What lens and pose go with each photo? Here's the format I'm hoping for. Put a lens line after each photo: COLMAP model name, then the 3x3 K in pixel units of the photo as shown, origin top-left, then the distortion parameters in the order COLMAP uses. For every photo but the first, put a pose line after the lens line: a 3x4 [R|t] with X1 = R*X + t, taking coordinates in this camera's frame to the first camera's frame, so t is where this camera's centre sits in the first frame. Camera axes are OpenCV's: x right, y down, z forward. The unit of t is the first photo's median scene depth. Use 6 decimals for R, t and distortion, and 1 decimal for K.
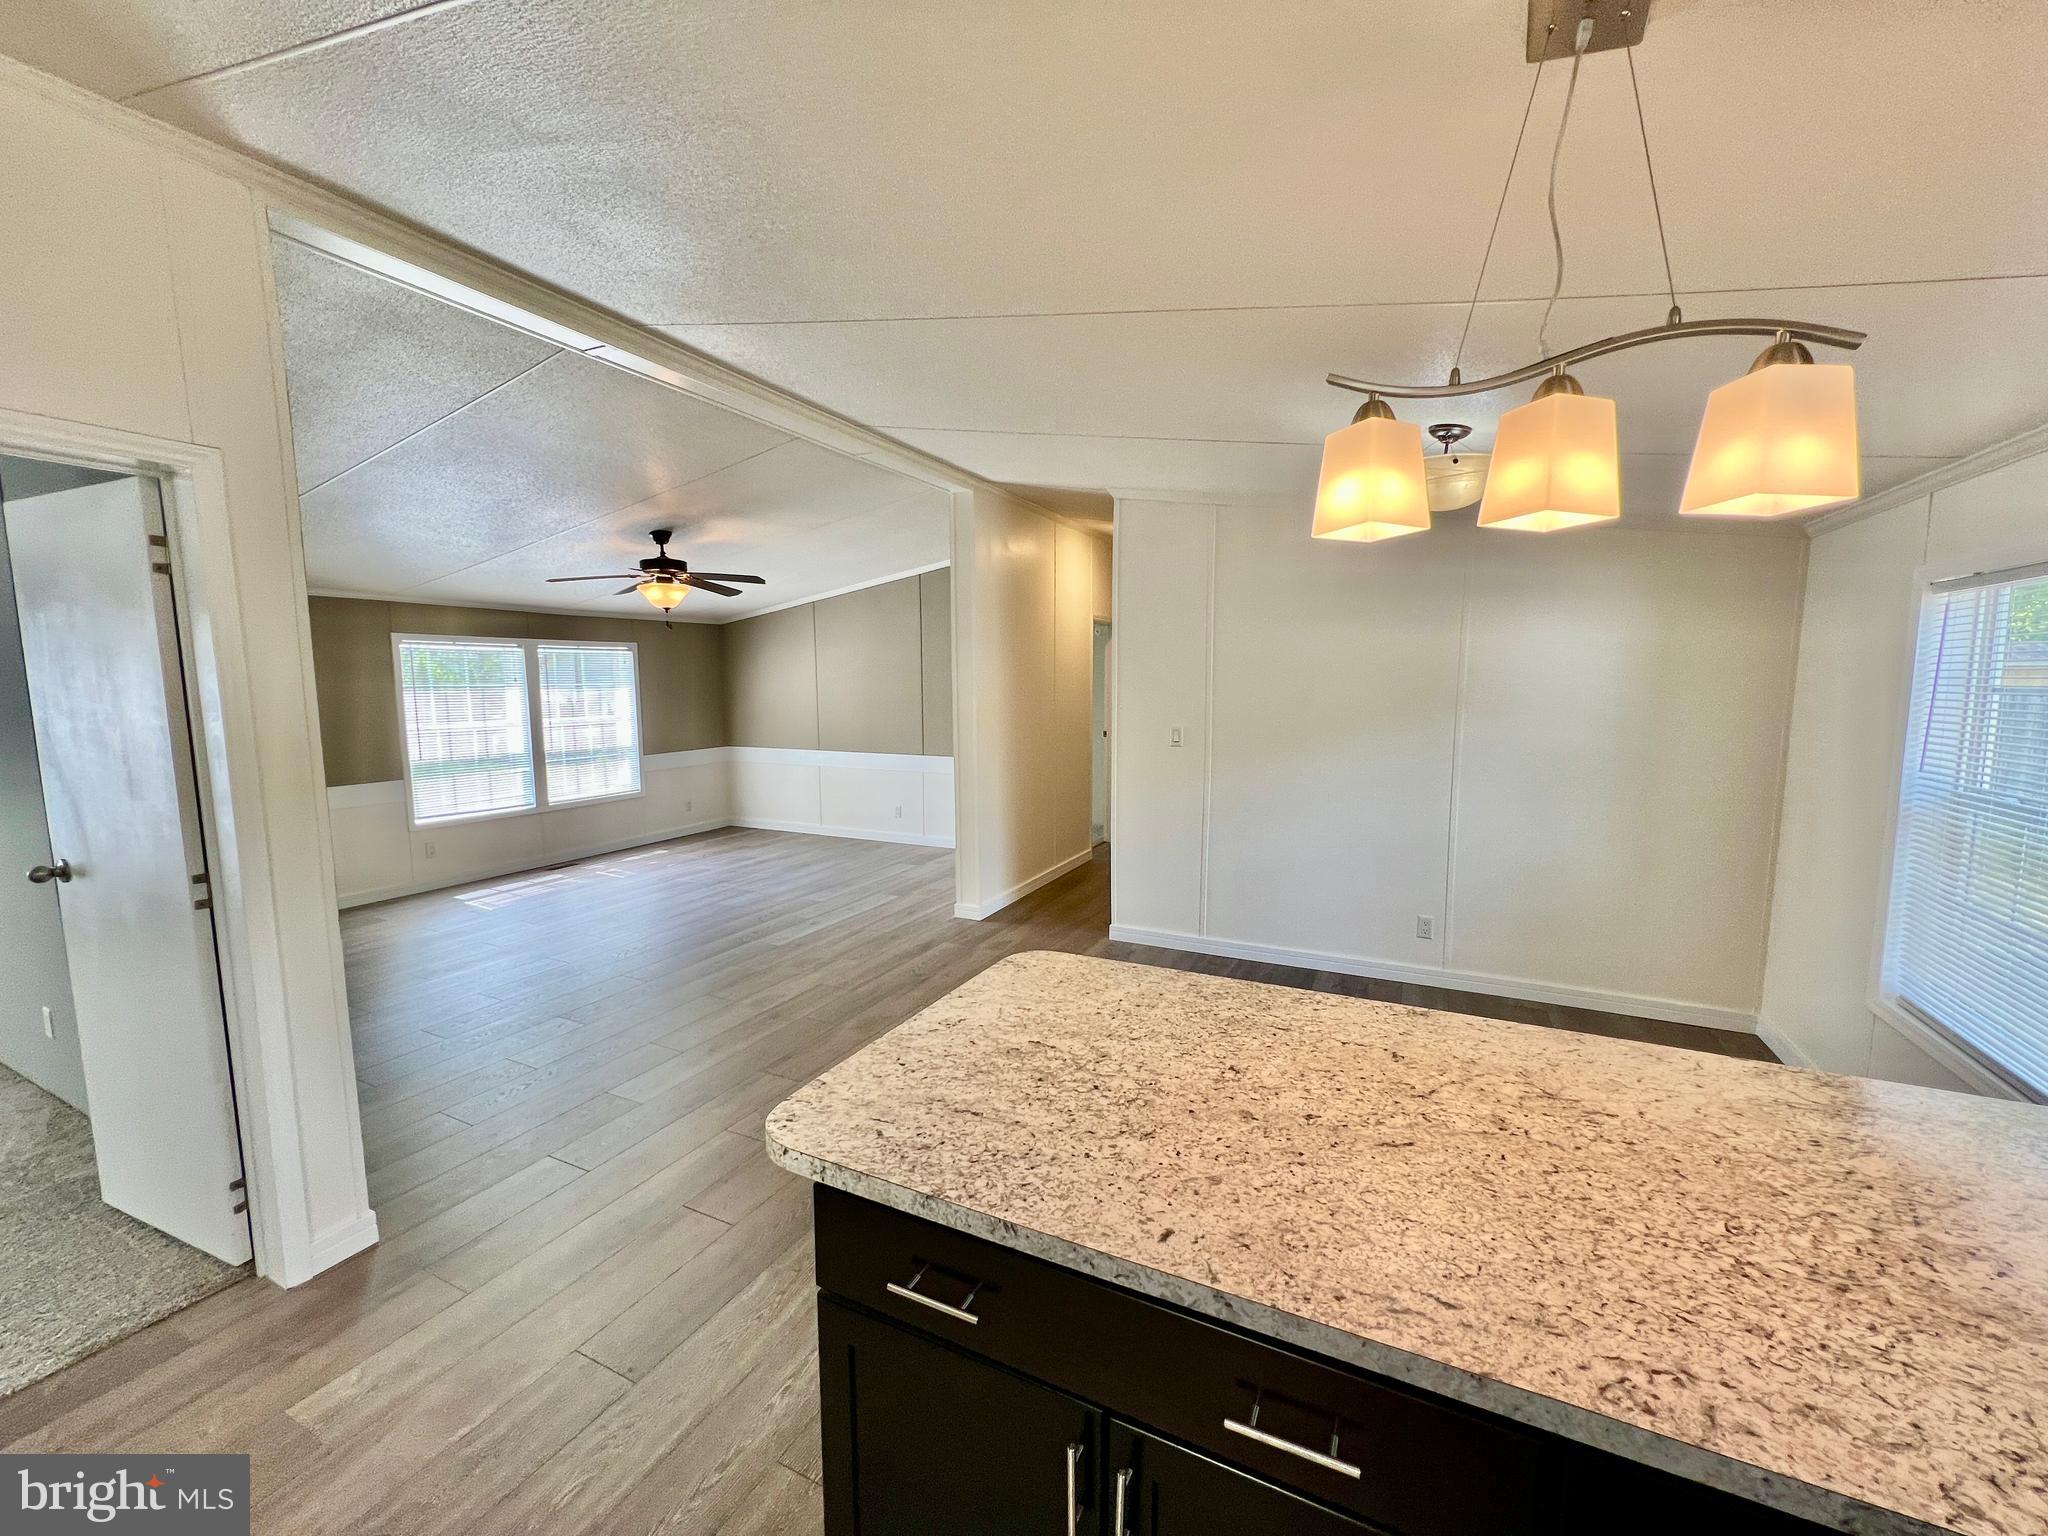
lens RADIAL K [[817.8, 0, 1025.4], [0, 817.8, 767.7], [0, 0, 1]] dist [0.000732, -0.000428]
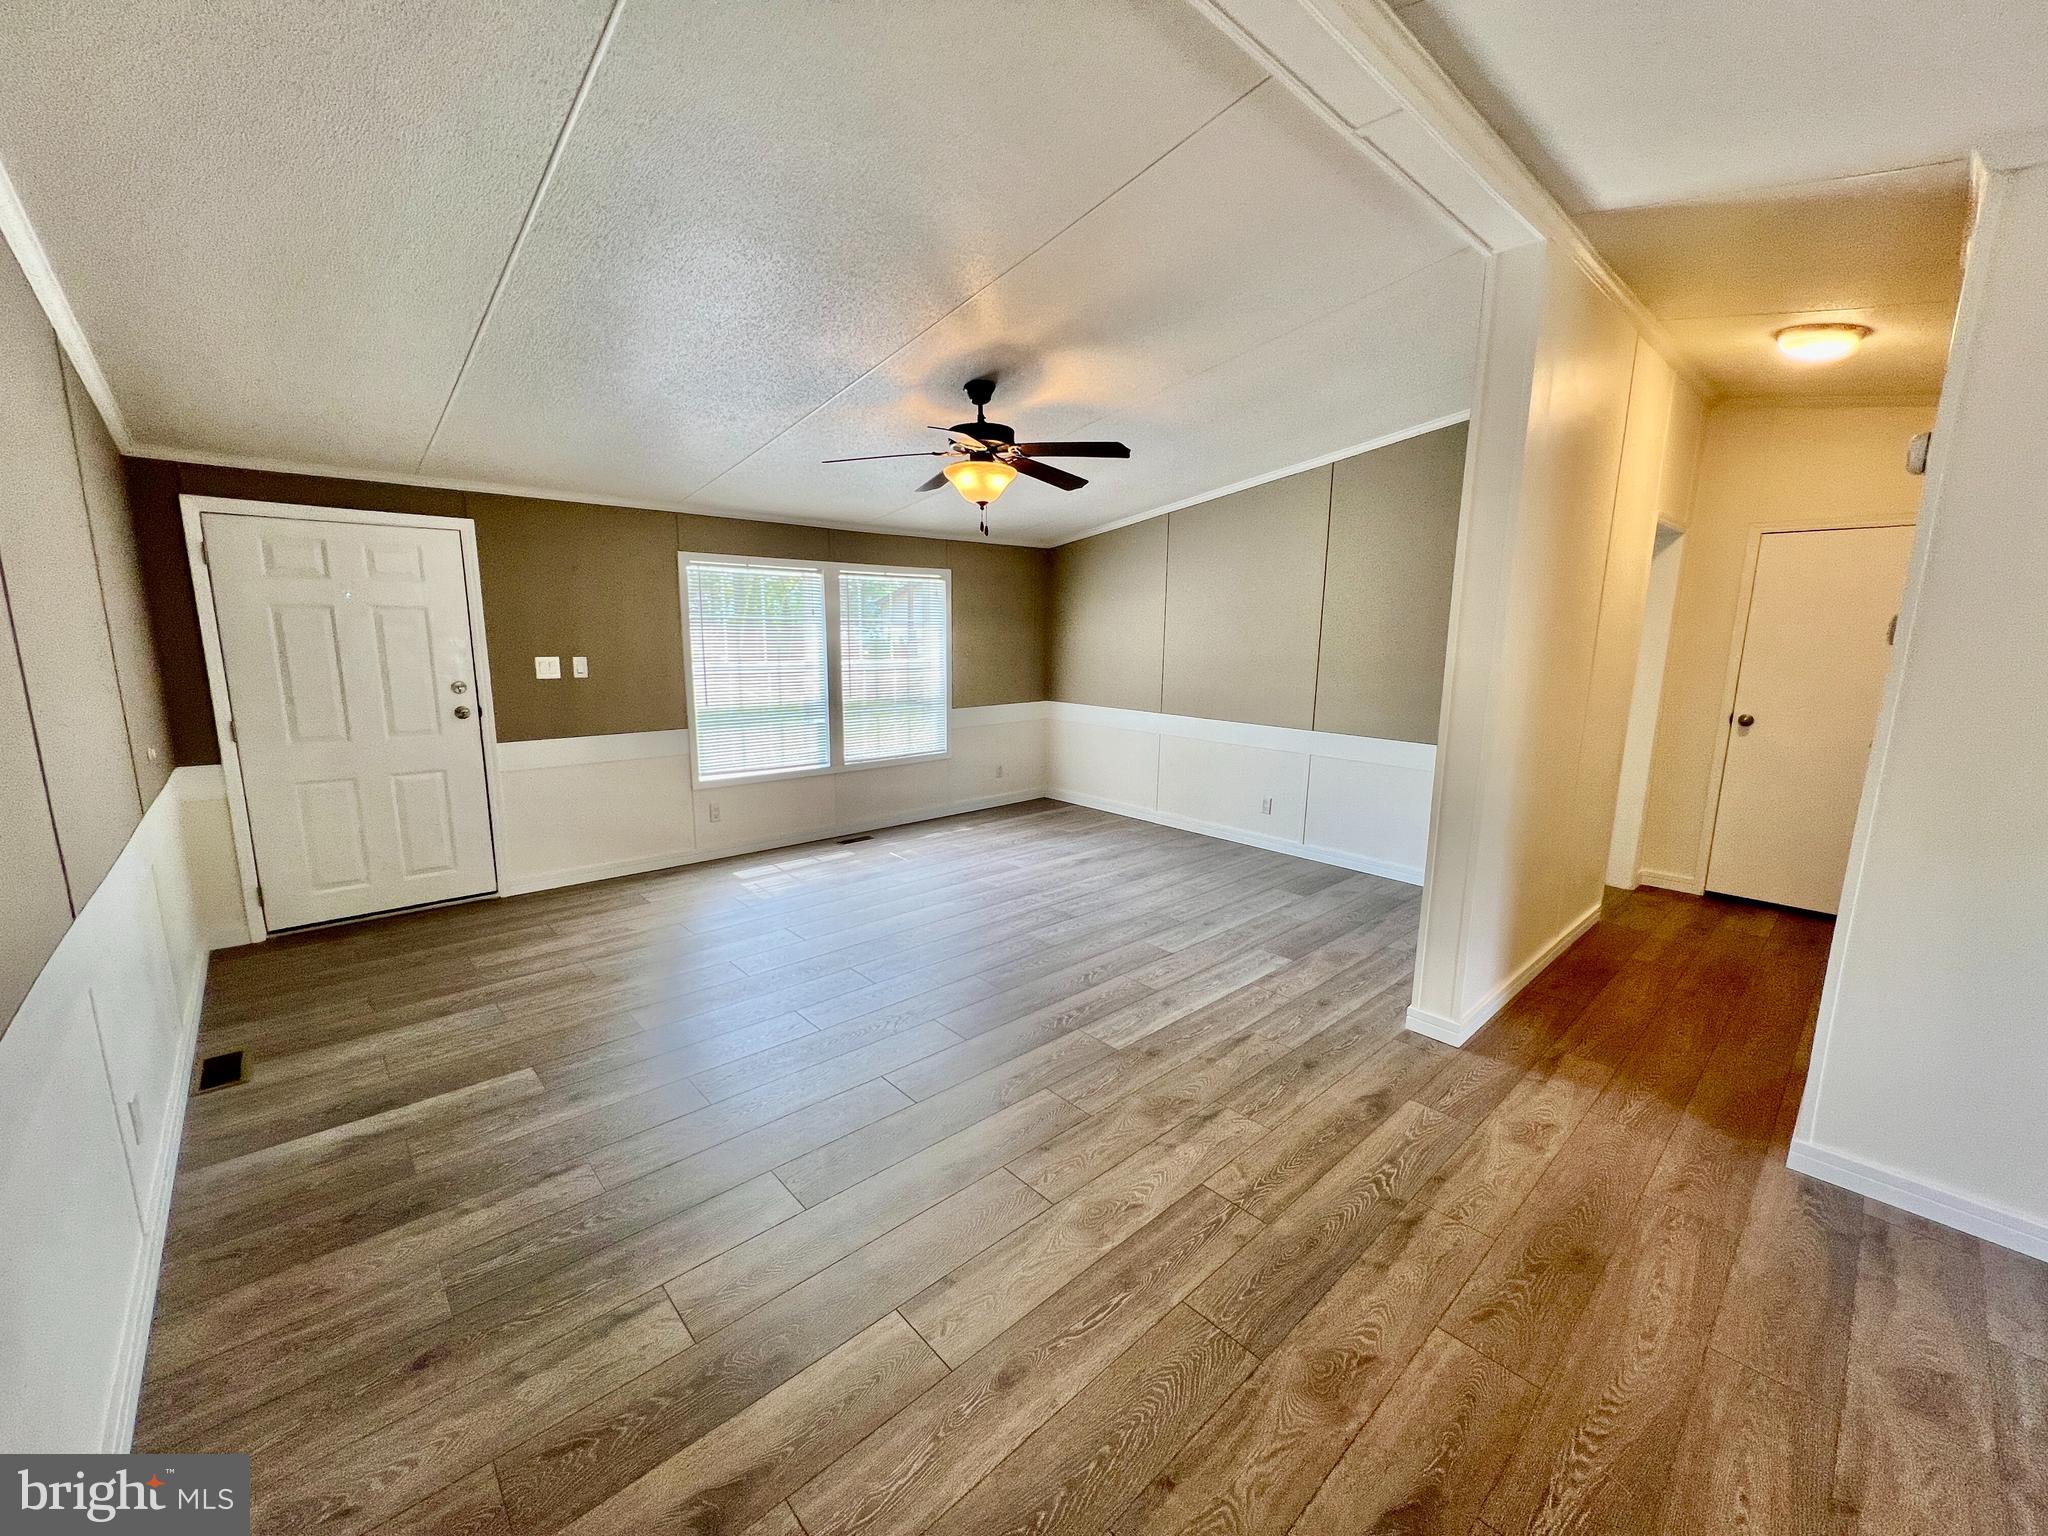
lens RADIAL K [[817.8, 0, 1025.4], [0, 817.8, 767.7], [0, 0, 1]] dist [0.000732, -0.000428]
pose [[0.932626, 0.079840, -0.351901, -0.134938], [-0.057317, 0.995611, 0.073981, -0.027209], [0.356263, -0.048827, 0.933109, 0.333209]]
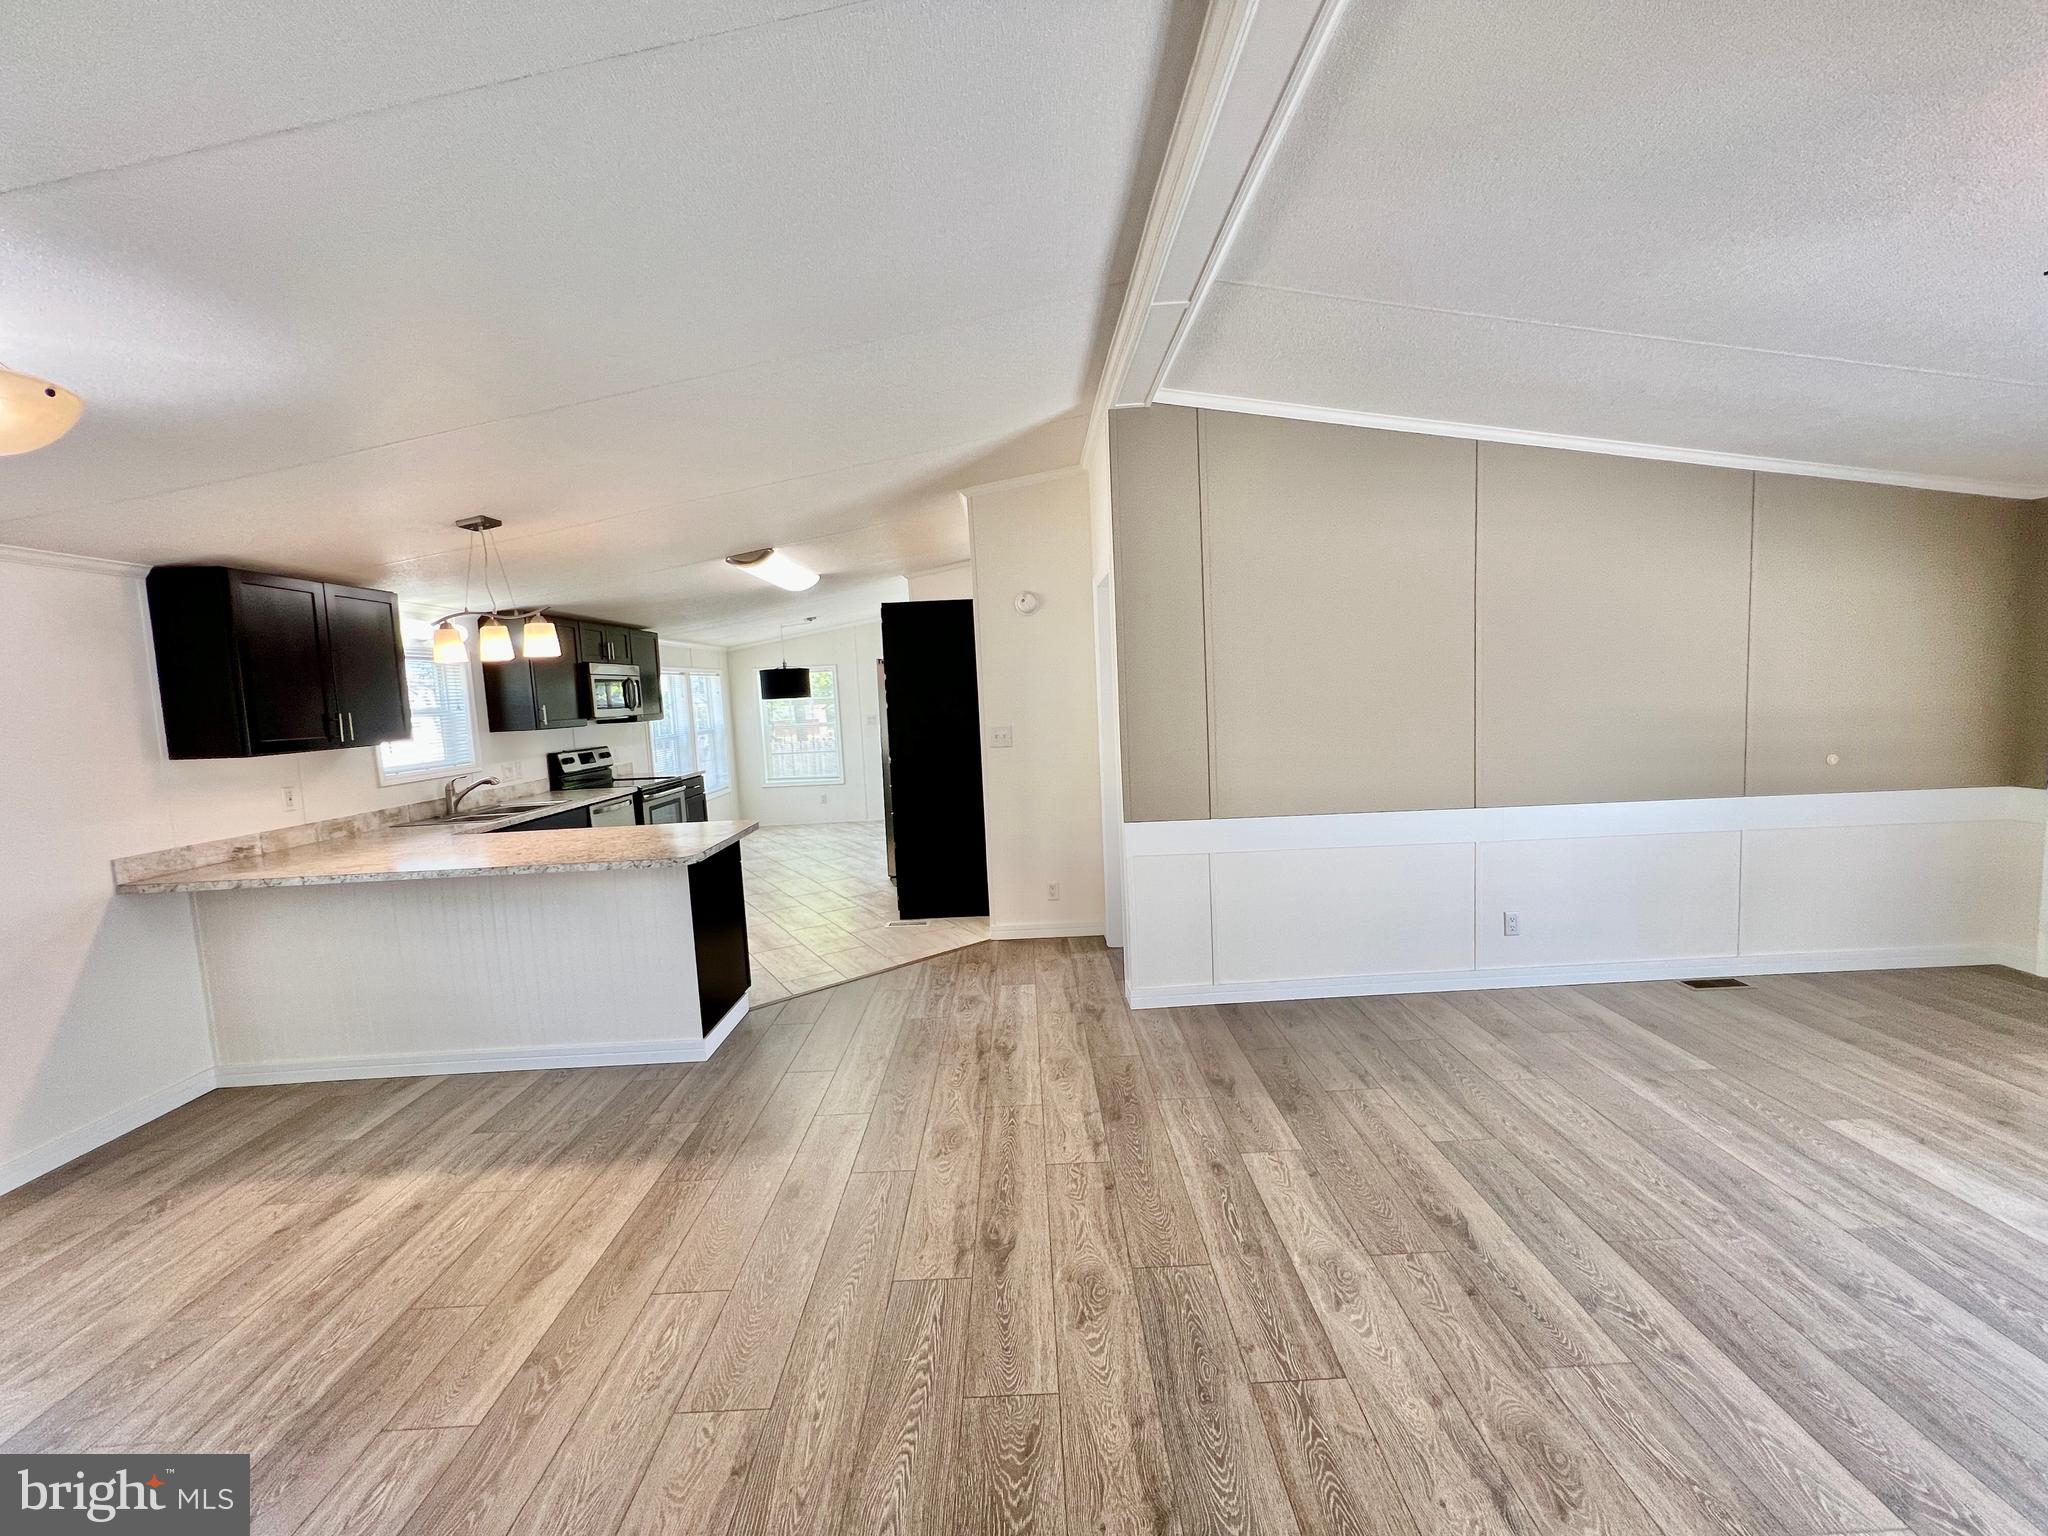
lens RADIAL K [[821.2, 0, 1027.4], [0, 821.2, 761.9], [0, 0, 1]] dist [-0.000088, -0.000040]
pose [[-0.889694, 0.086722, -0.448246, 0.038587], [0.001448, 0.982325, 0.187177, -0.086725], [0.456556, 0.165882, -0.874094, 0.871571]]
